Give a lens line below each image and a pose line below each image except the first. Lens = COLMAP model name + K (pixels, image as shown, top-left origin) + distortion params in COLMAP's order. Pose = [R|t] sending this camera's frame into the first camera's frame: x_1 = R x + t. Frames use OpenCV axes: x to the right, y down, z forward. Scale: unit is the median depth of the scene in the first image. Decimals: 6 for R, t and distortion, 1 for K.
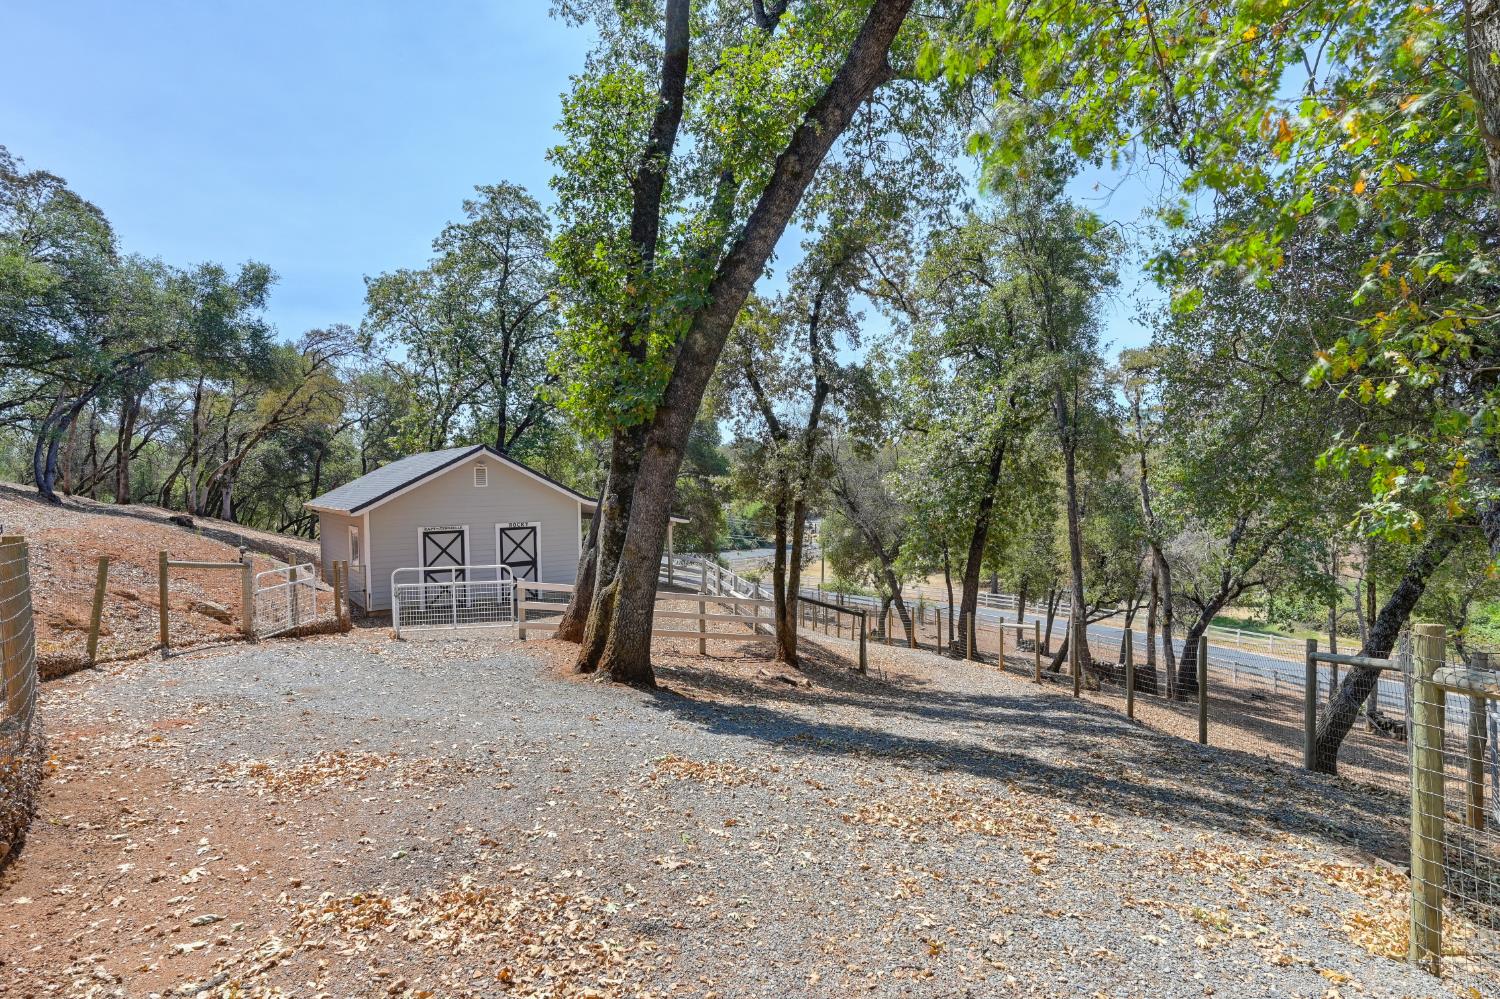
lens RADIAL K [[752.3, 0, 753.4], [0, 752.3, 500.6], [0, 0, 1]] dist [-0.003887, -0.000172]
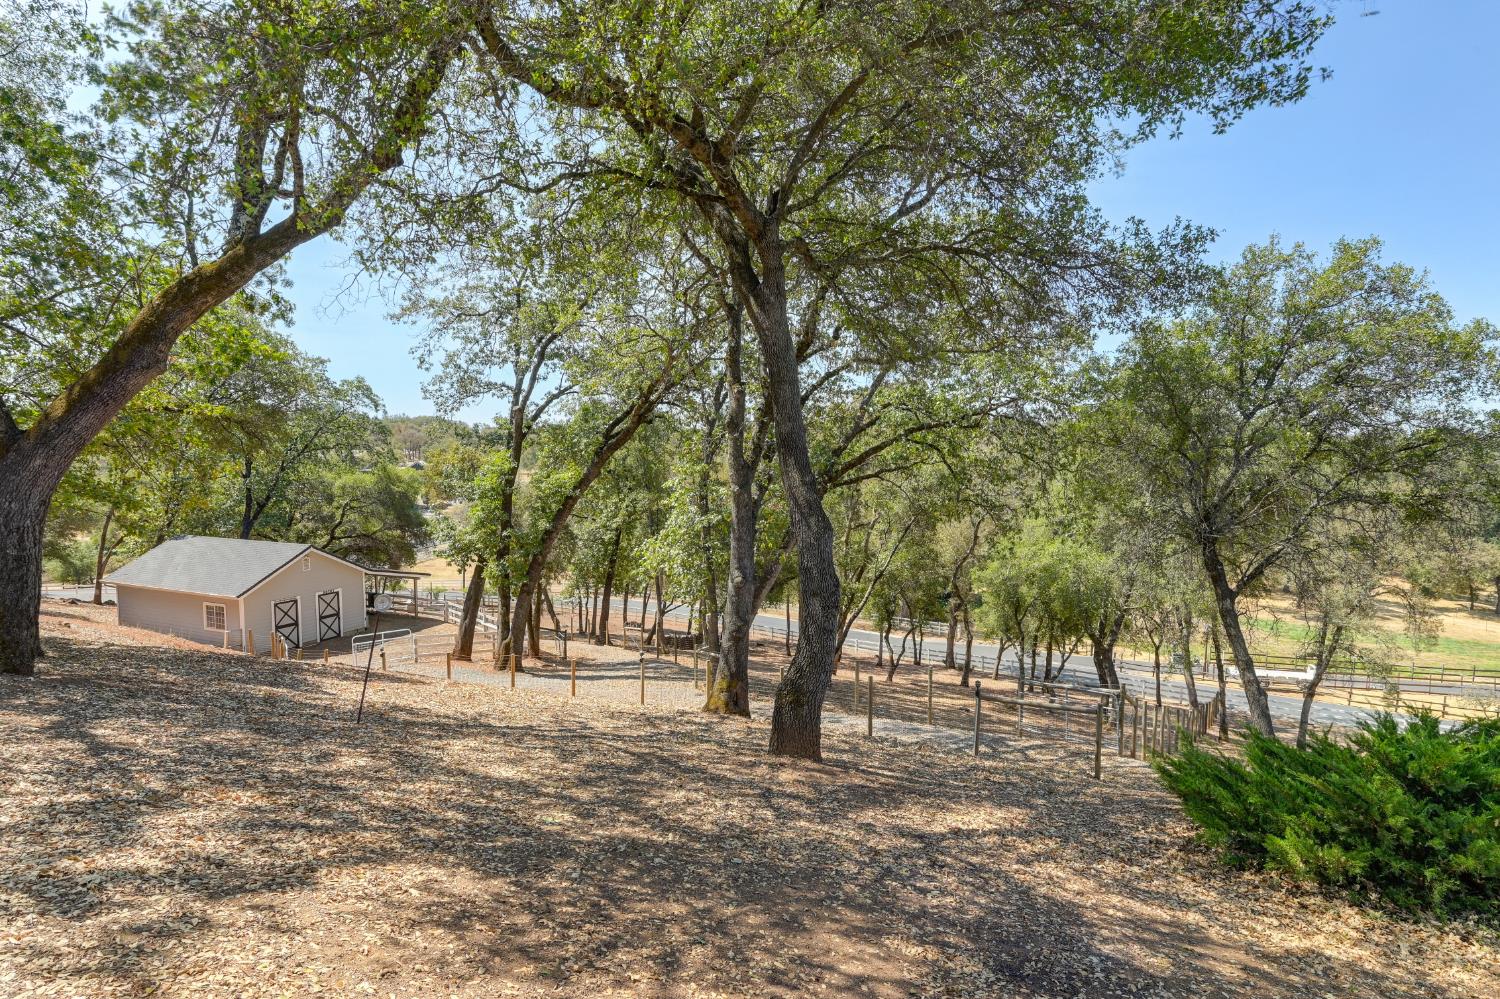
lens RADIAL K [[781.5, 0, 748.3], [0, 781.5, 502.8], [0, 0, 1]] dist [-0.004123, -0.000715]
pose [[0.873102, -0.024439, 0.486924, -0.332156], [0.003846, 0.999057, 0.043246, -0.217860], [-0.487522, -0.035885, 0.872373, -0.835076]]
